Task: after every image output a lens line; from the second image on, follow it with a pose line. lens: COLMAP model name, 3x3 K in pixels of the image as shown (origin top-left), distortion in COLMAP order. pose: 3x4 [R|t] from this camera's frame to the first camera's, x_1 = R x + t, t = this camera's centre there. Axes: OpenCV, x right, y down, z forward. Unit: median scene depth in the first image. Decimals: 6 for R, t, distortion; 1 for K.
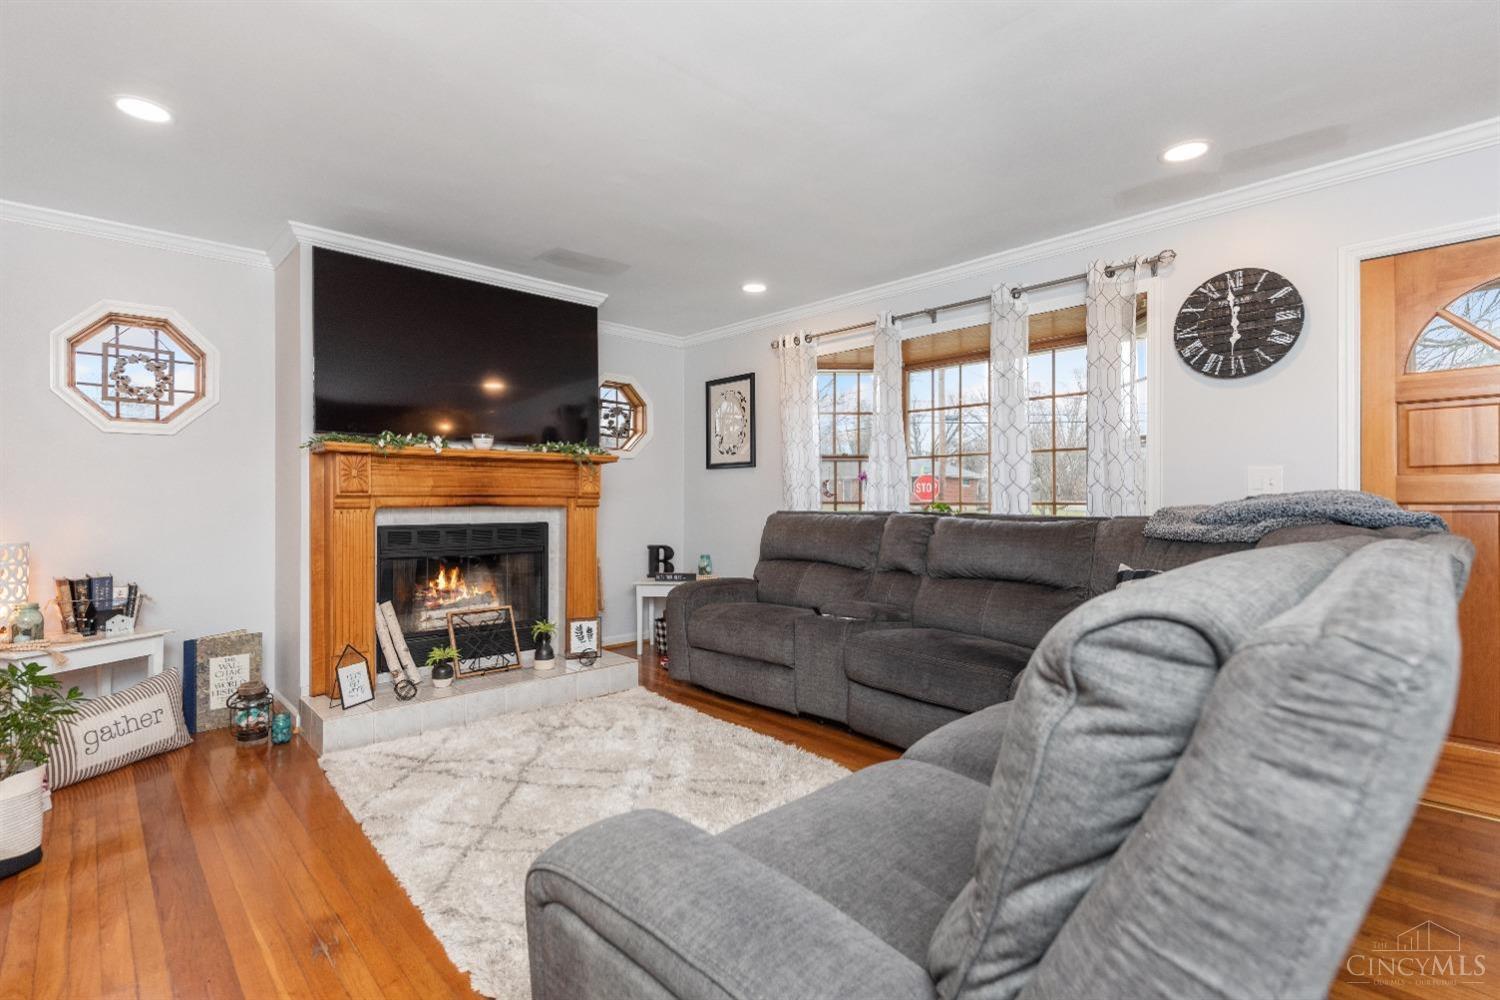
lens RADIAL K [[692.5, 0, 744.0], [0, 692.5, 504.2], [0, 0, 1]] dist [0.002176, 0.000107]
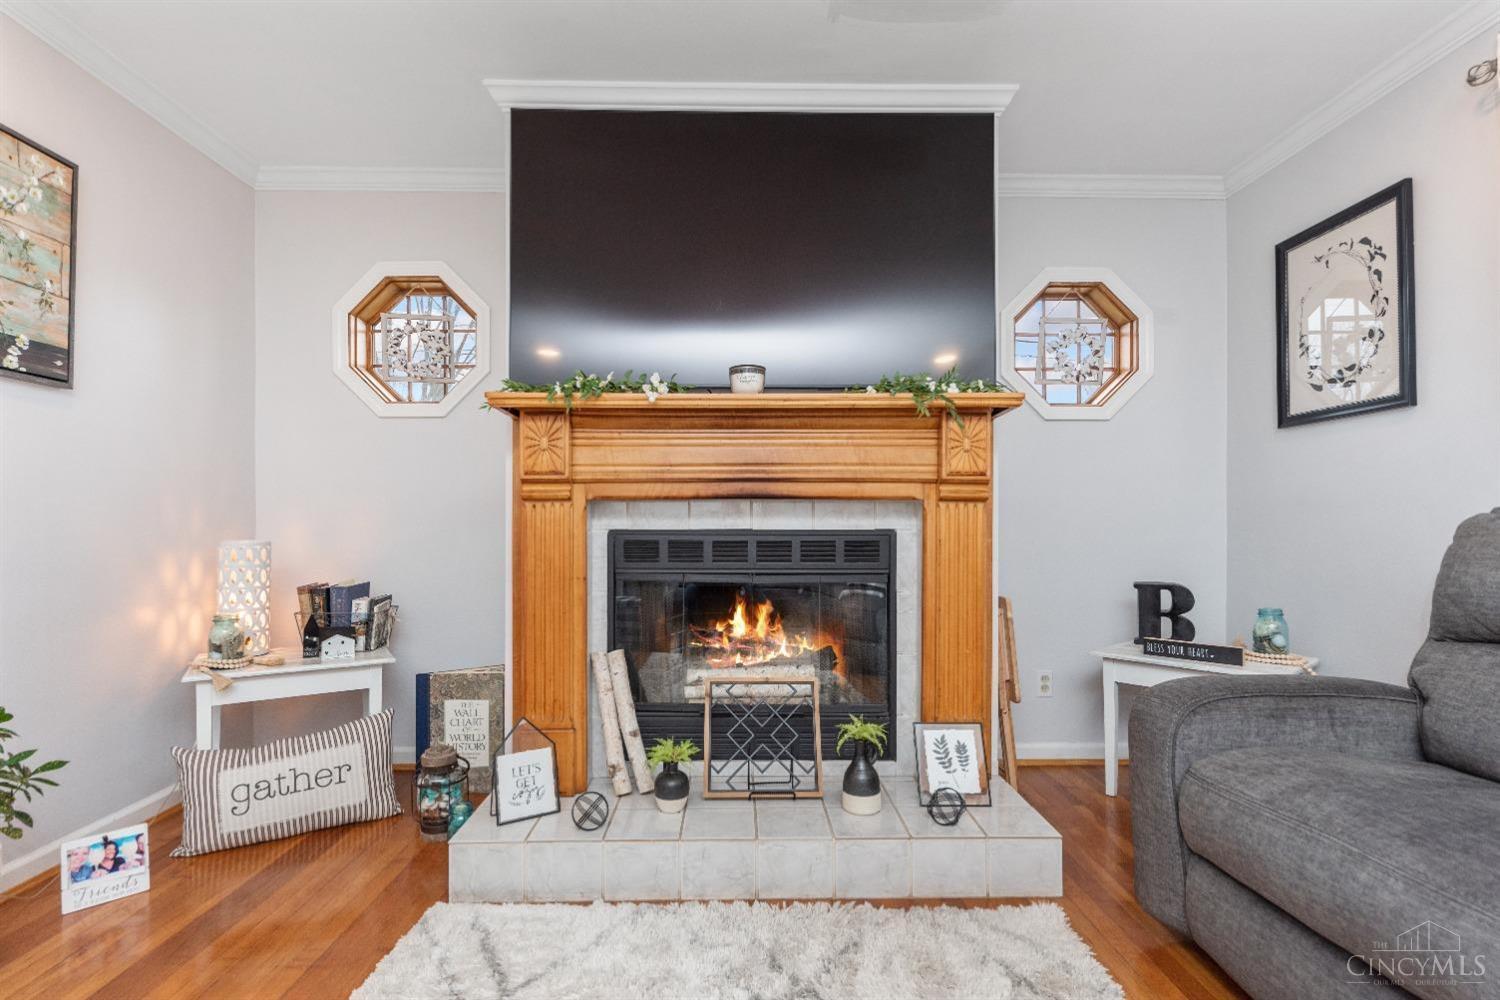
lens RADIAL K [[721.3, 0, 744.2], [0, 721.3, 522.9], [0, 0, 1]] dist [-0.003032, -0.003798]
pose [[0.738623, -0.002544, -0.674114, 0.010519], [-0.003286, 0.999967, -0.007373, 0.025002], [0.674111, 0.007661, 0.738590, 0.513419]]
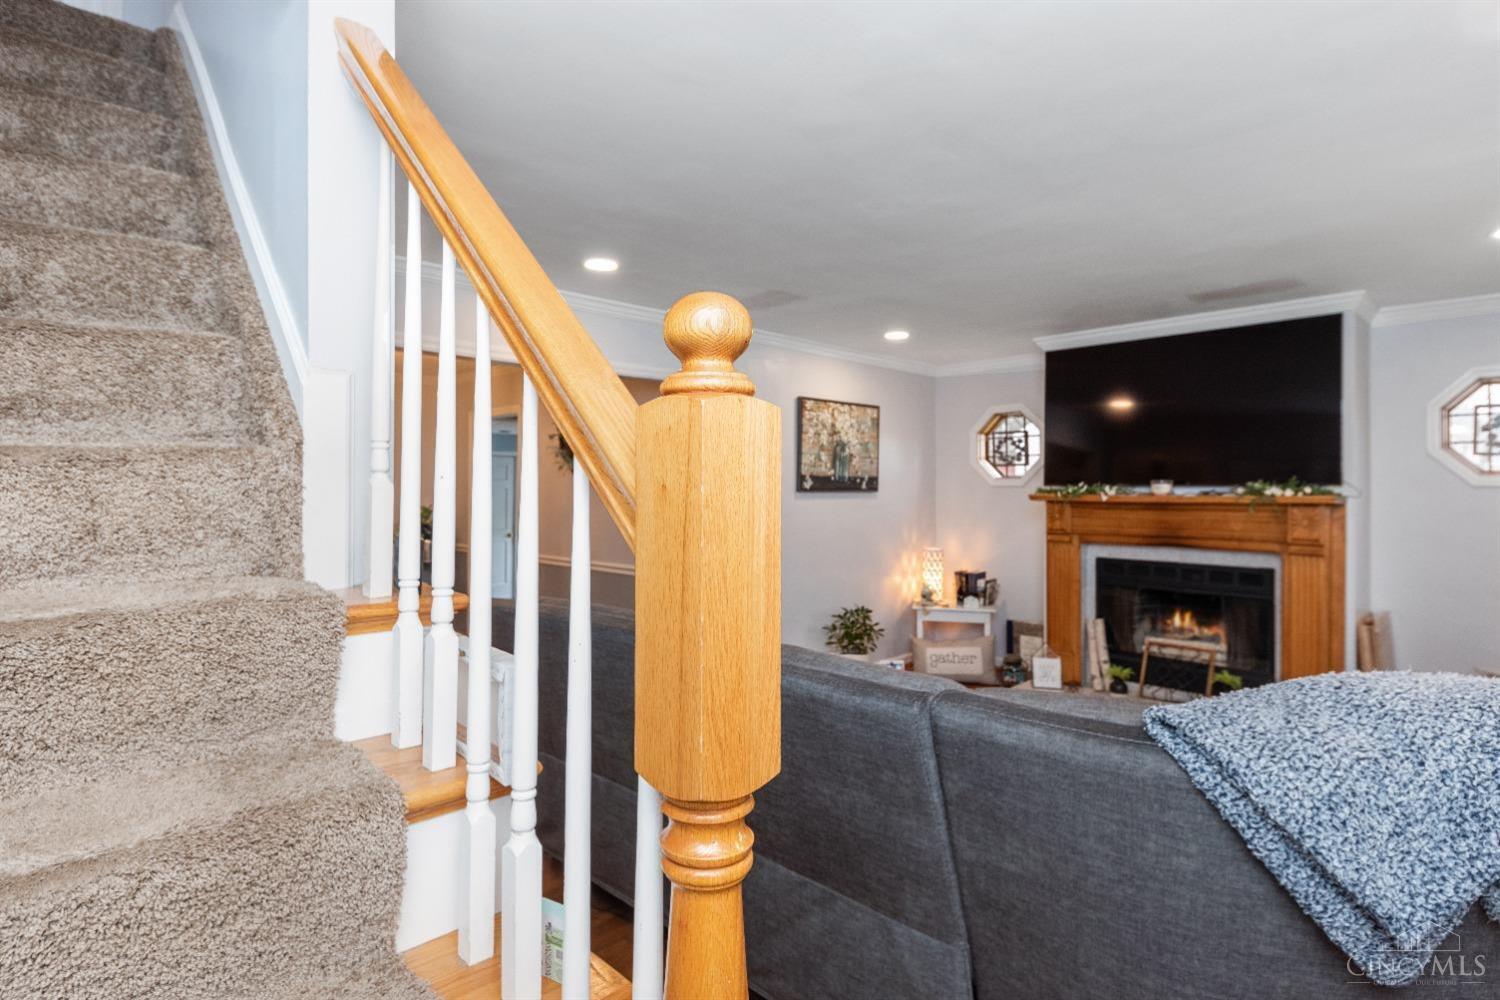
lens RADIAL K [[774.7, 0, 743.2], [0, 774.7, 484.1], [0, 0, 1]] dist [0.006938, -0.000348]
pose [[0.015862, -0.002600, -0.999871, 0.738078], [-0.008817, 0.999957, -0.002740, -0.078107], [0.999835, 0.008859, 0.015838, 0.297566]]
